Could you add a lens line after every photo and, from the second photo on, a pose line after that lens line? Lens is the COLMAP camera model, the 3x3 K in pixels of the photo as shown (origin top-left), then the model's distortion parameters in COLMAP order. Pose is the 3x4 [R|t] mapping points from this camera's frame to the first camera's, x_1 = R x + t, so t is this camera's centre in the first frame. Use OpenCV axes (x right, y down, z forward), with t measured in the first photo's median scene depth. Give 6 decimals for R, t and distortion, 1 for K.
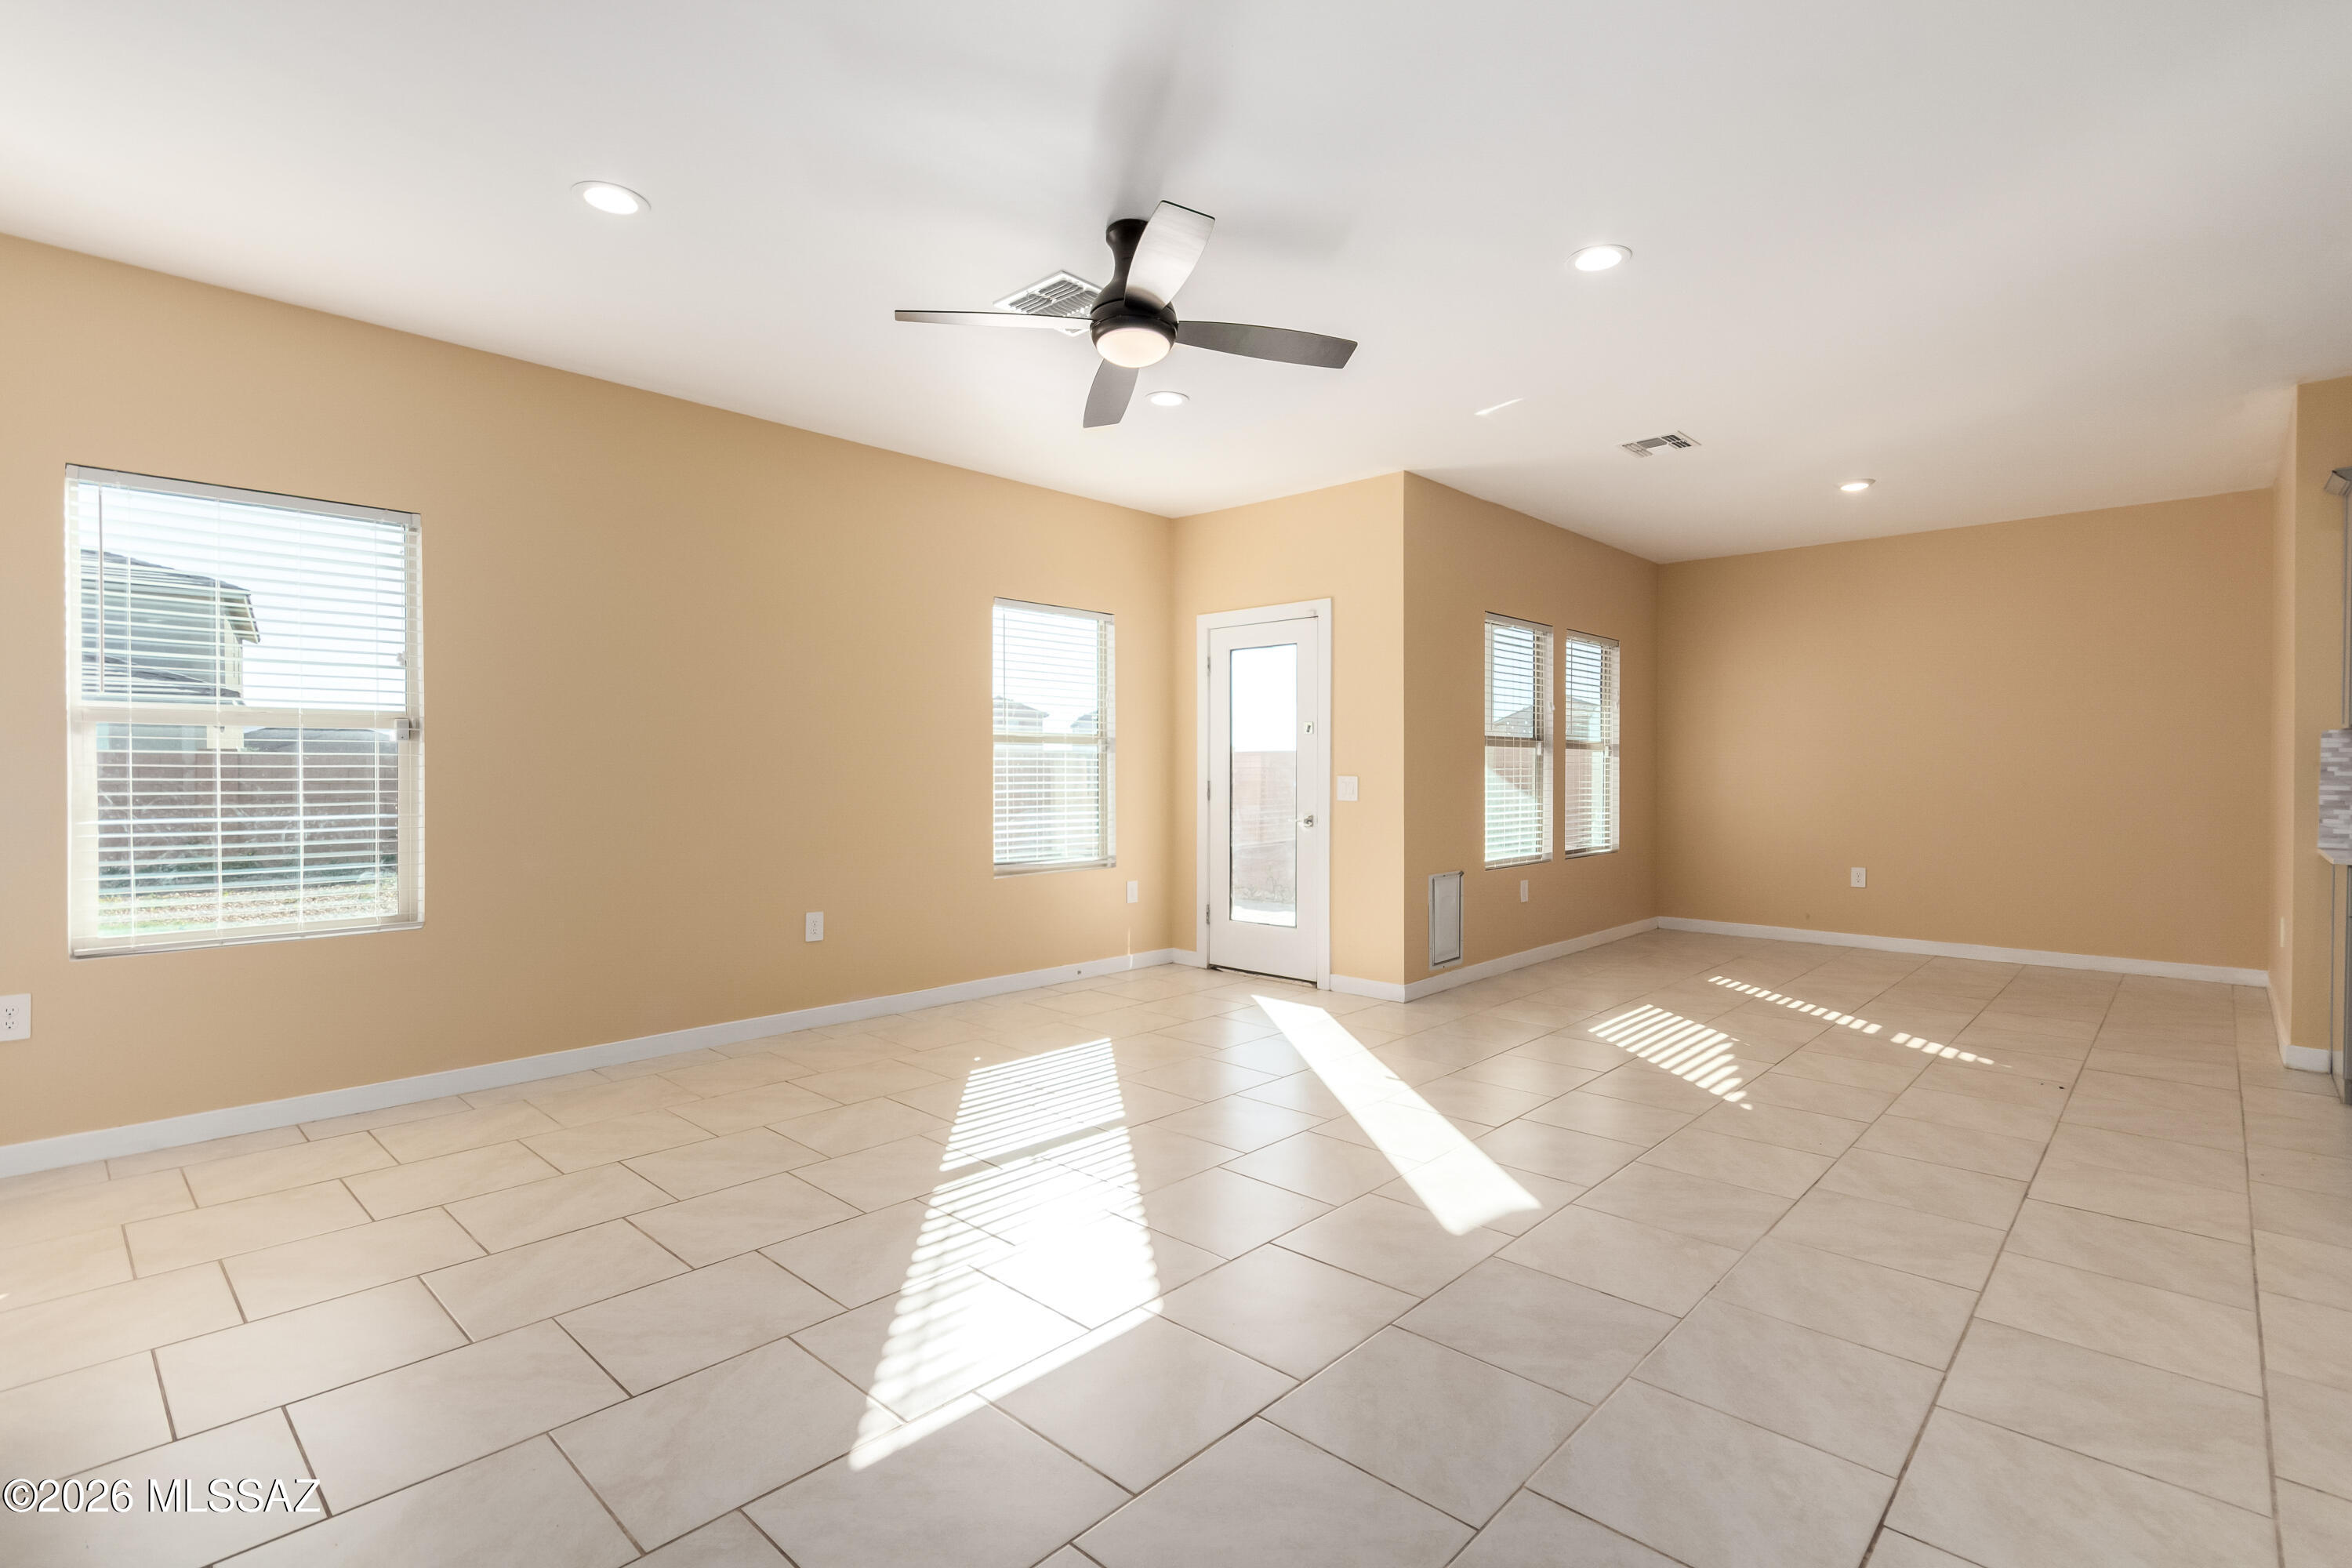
lens RADIAL K [[1096.0, 0, 1191.2], [0, 1096.0, 780.4], [0, 0, 1]] dist [0.015592, -0.000116]
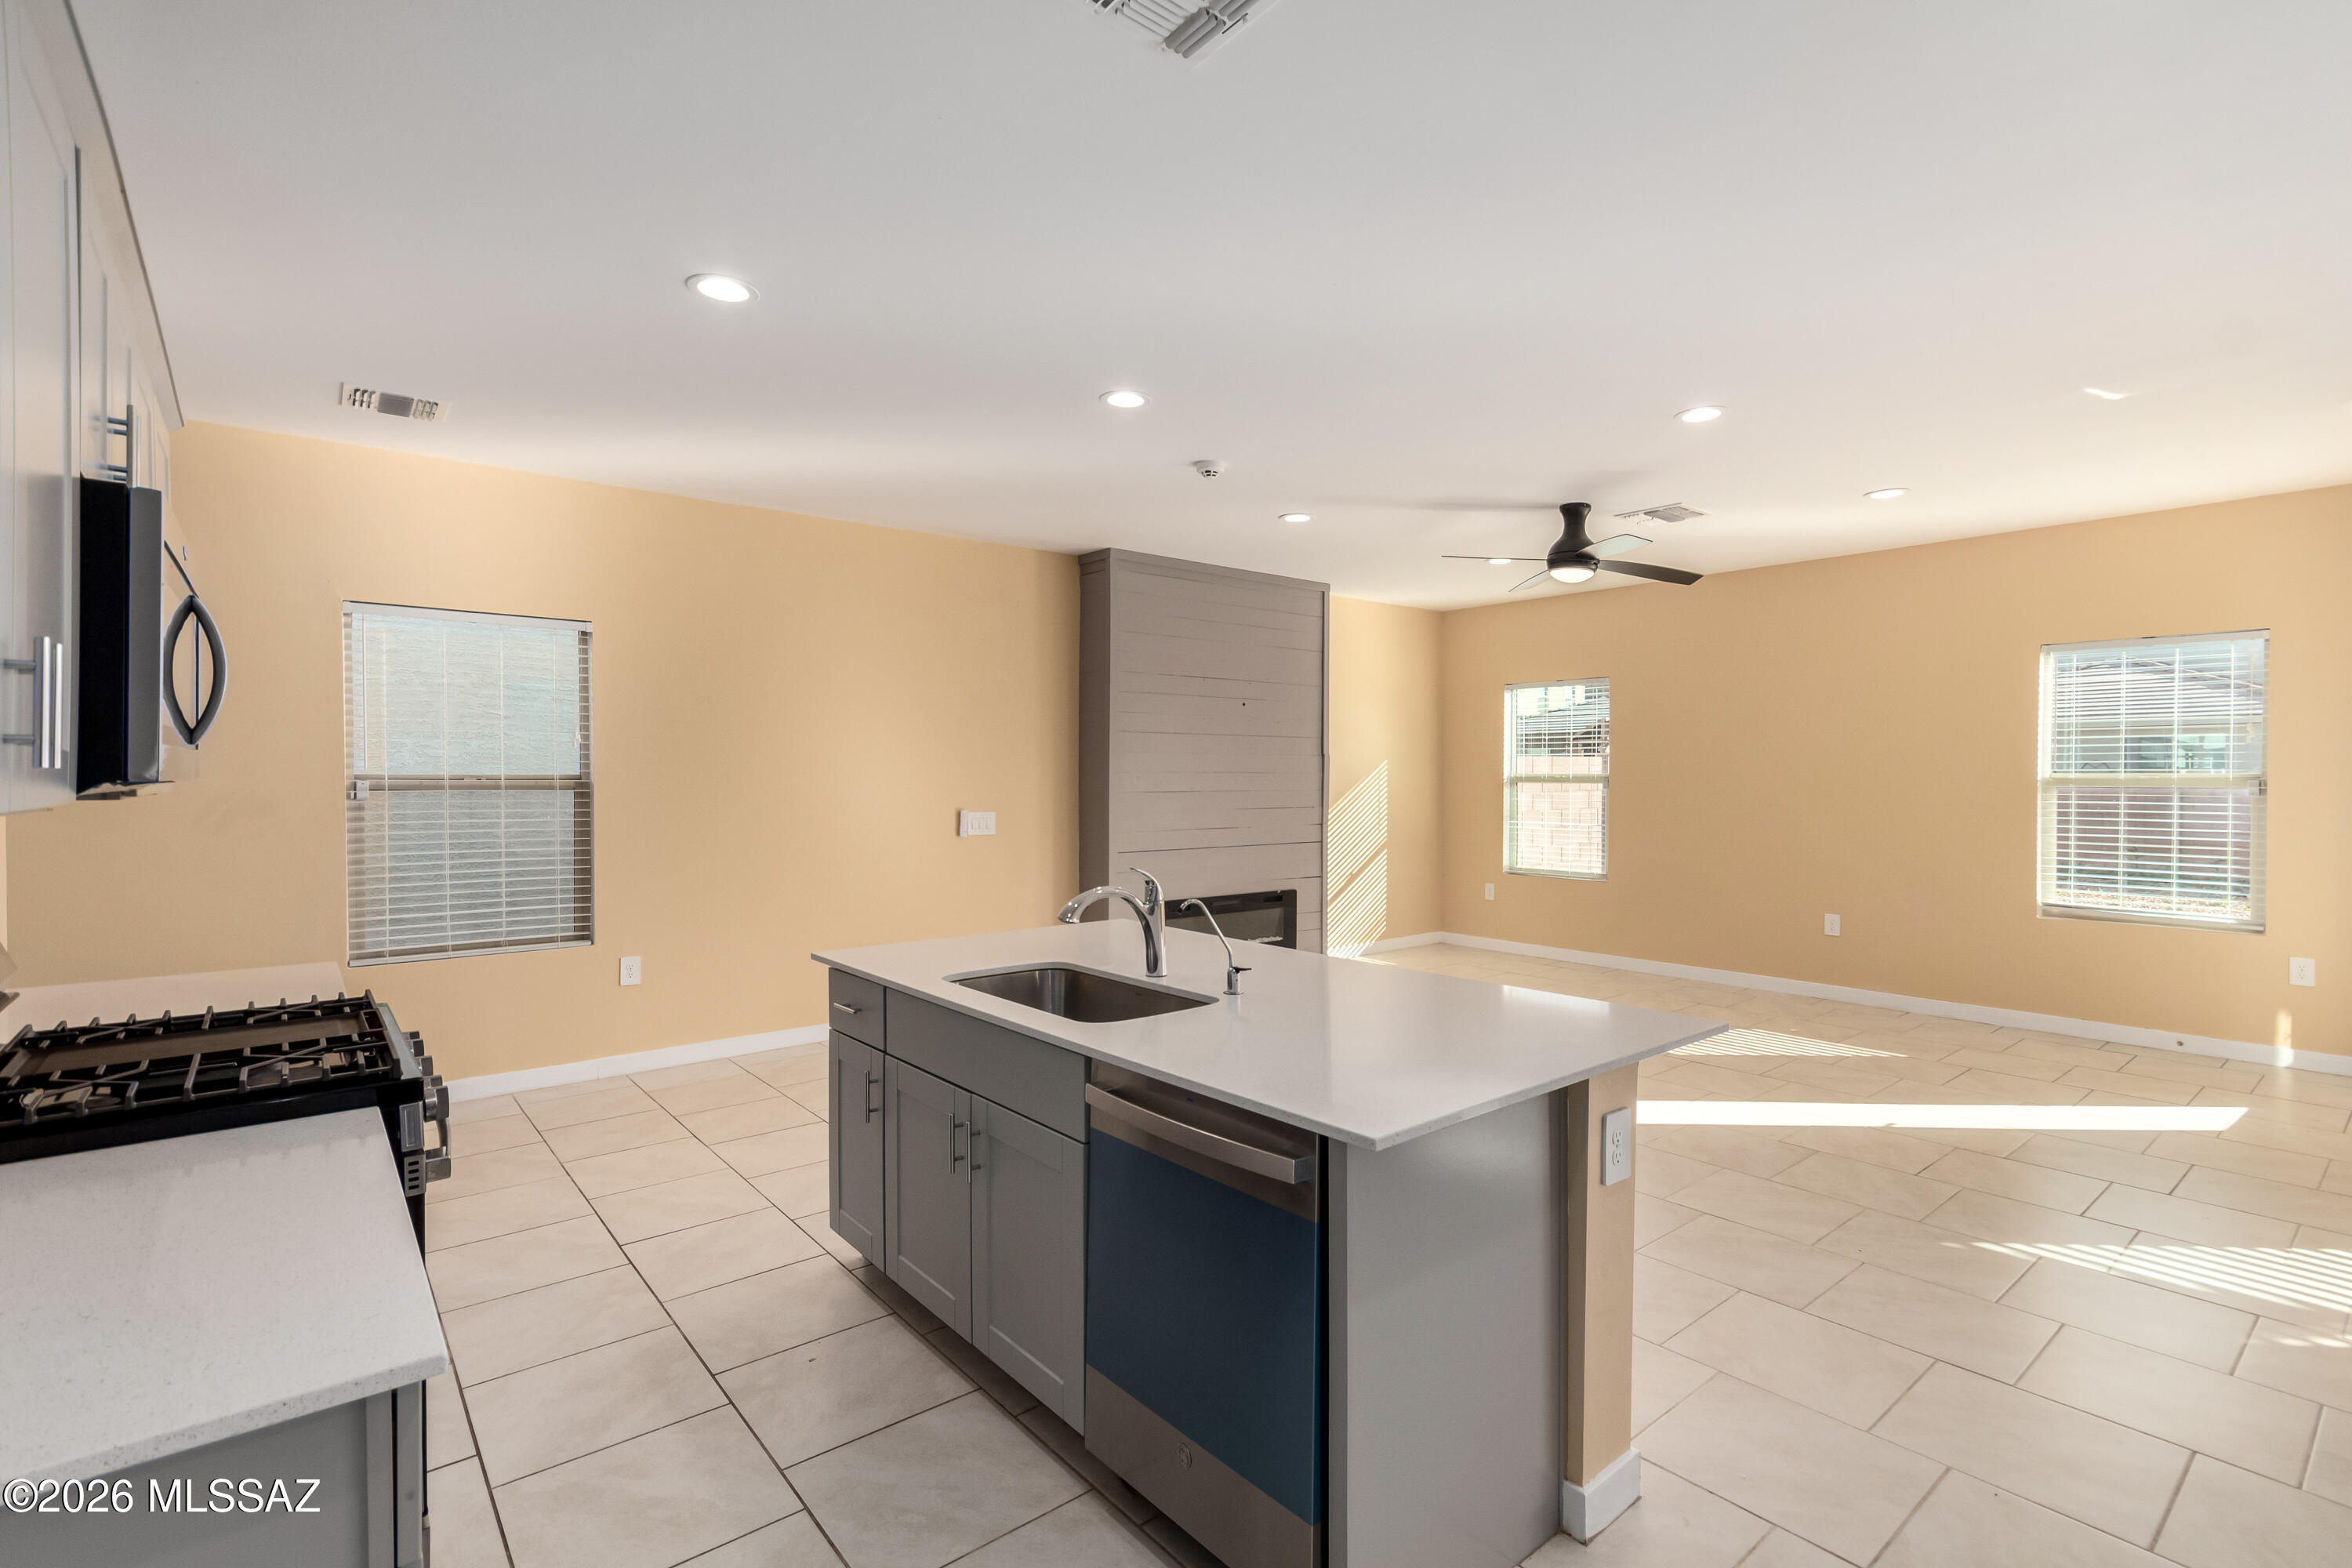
lens RADIAL K [[1074.1, 0, 1220.7], [0, 1074.1, 783.2], [0, 0, 1]] dist [-0.000379, -0.000991]
pose [[-0.107115, 0.006654, -0.994224, 0.912920], [-0.011957, 0.999897, 0.007980, -0.037213], [0.994175, 0.012743, -0.107025, 0.336240]]
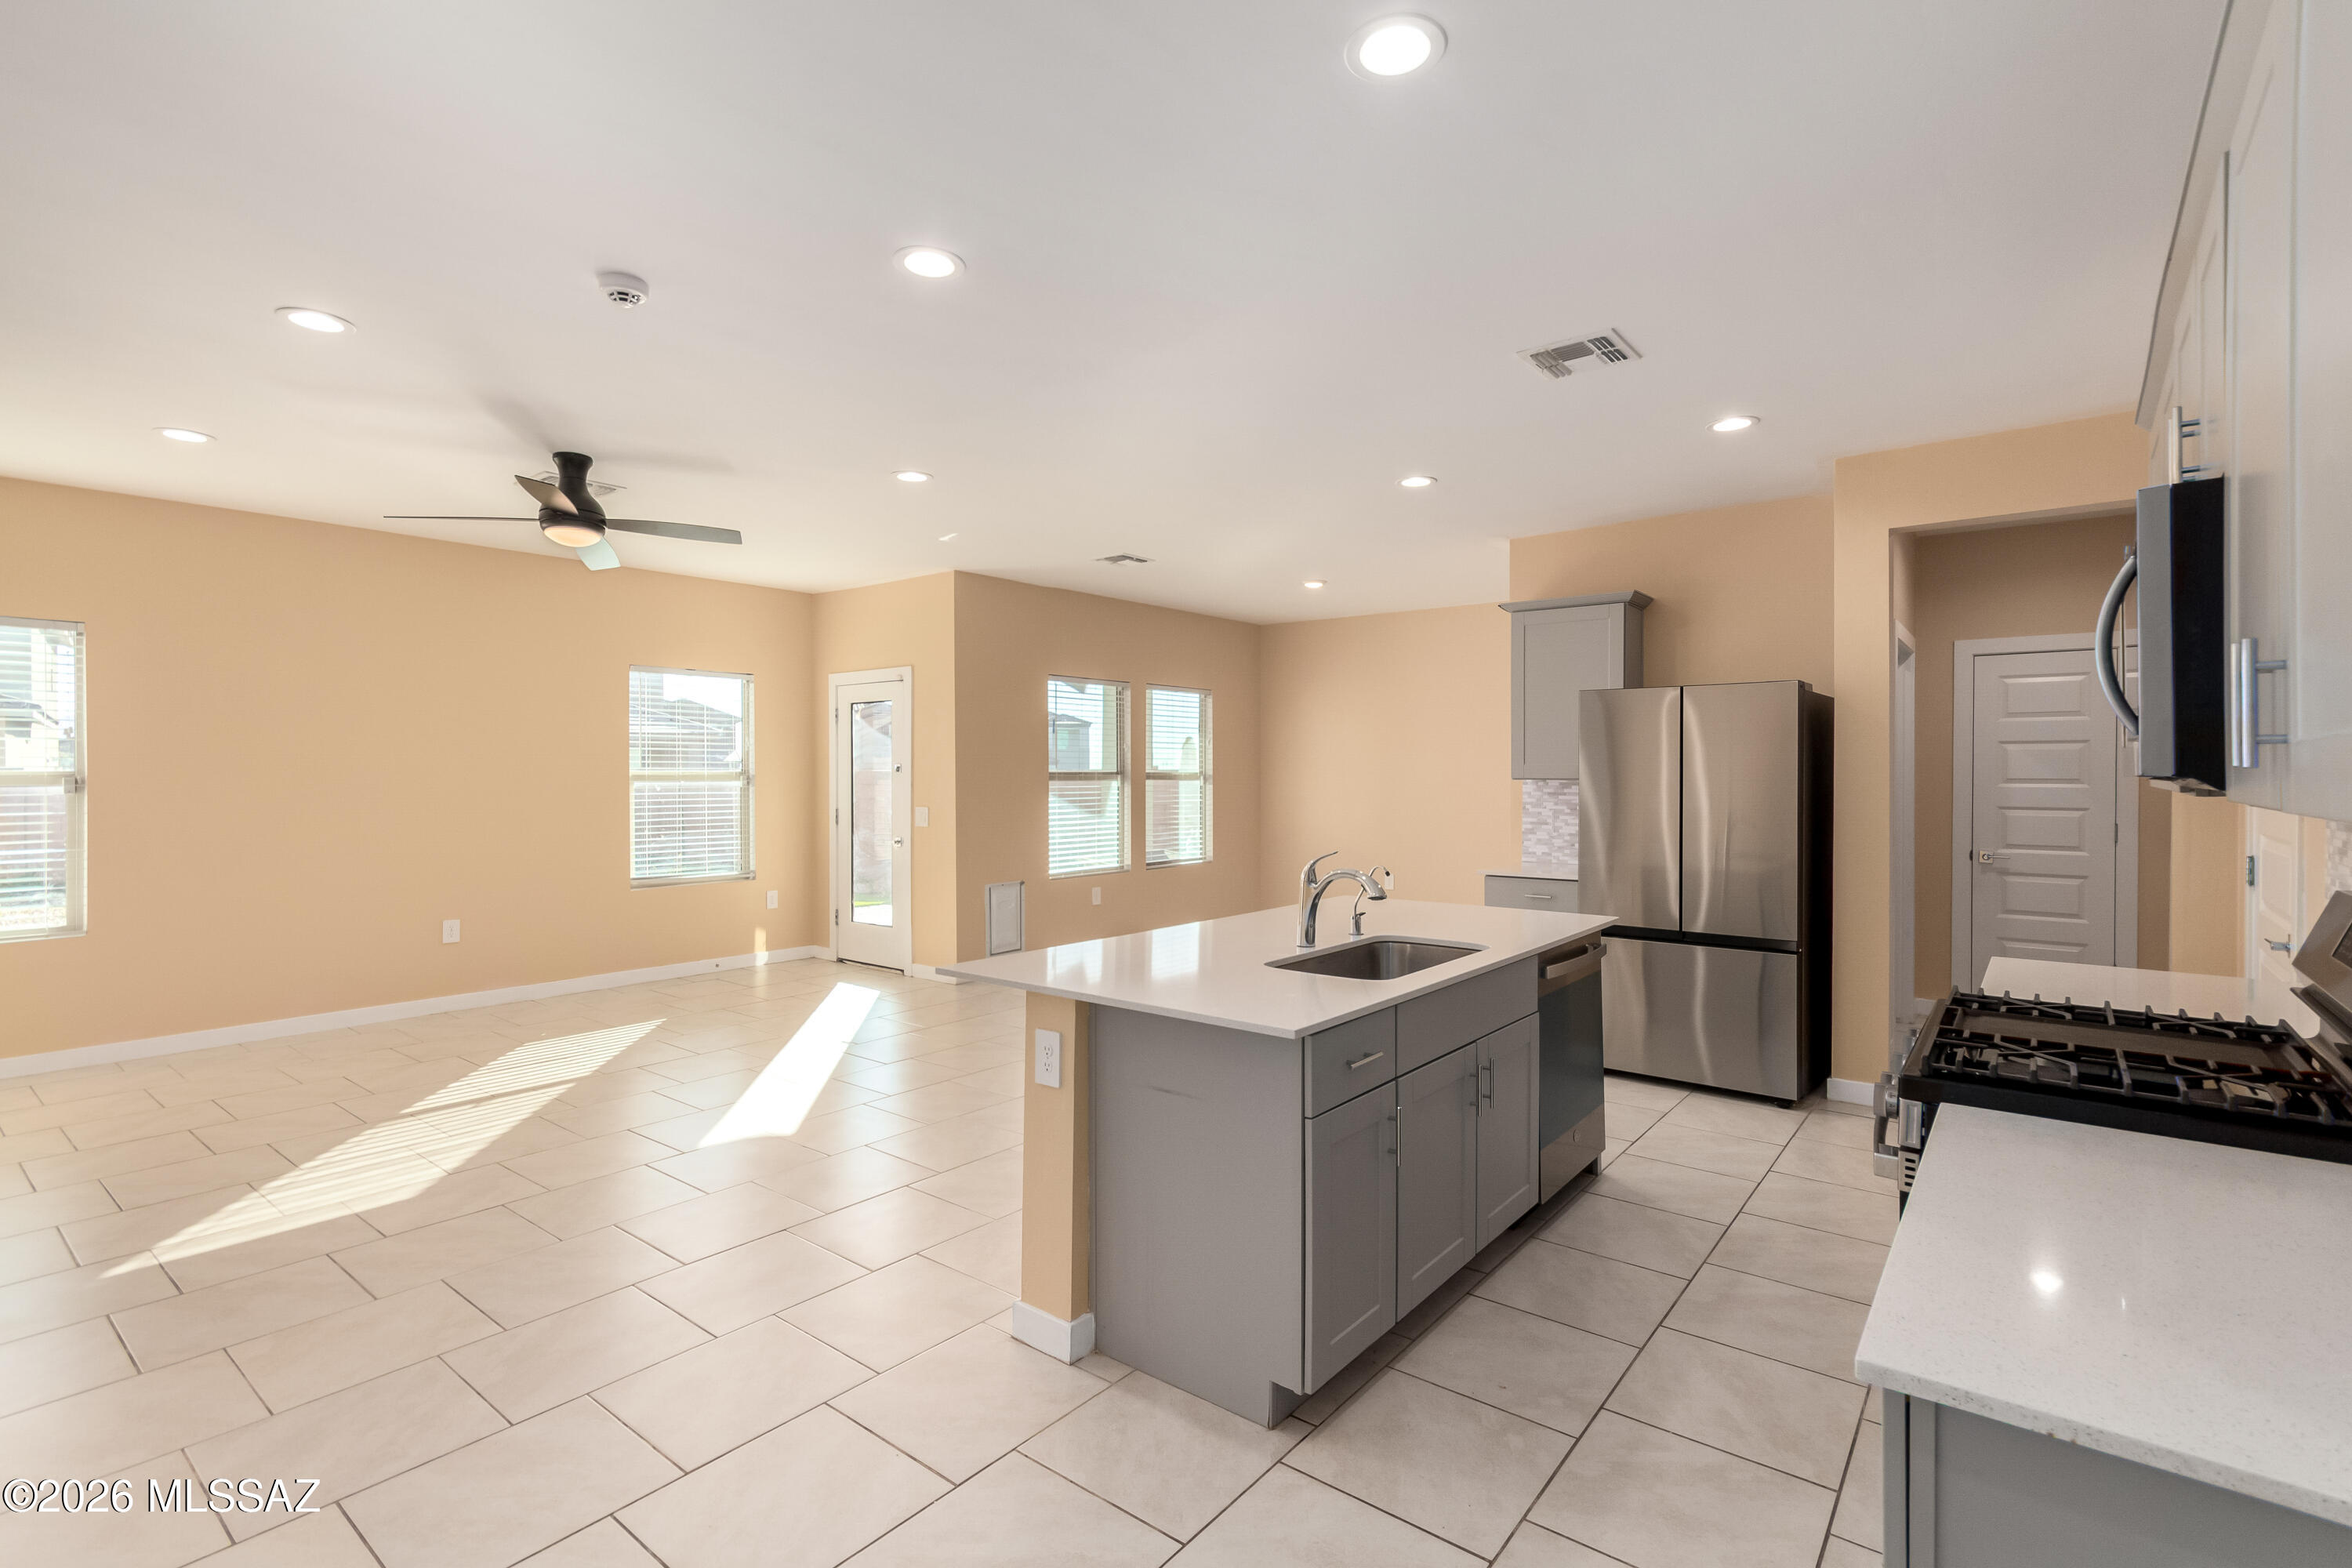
lens RADIAL K [[1085.4, 0, 1181.7], [0, 1085.4, 775.9], [0, 0, 1]] dist [0.005639, 0.001359]
pose [[0.997283, -0.001779, 0.073650, 0.352023], [0.002284, 0.999974, -0.006772, -0.030815], [-0.073636, 0.006922, 0.997261, -0.275566]]
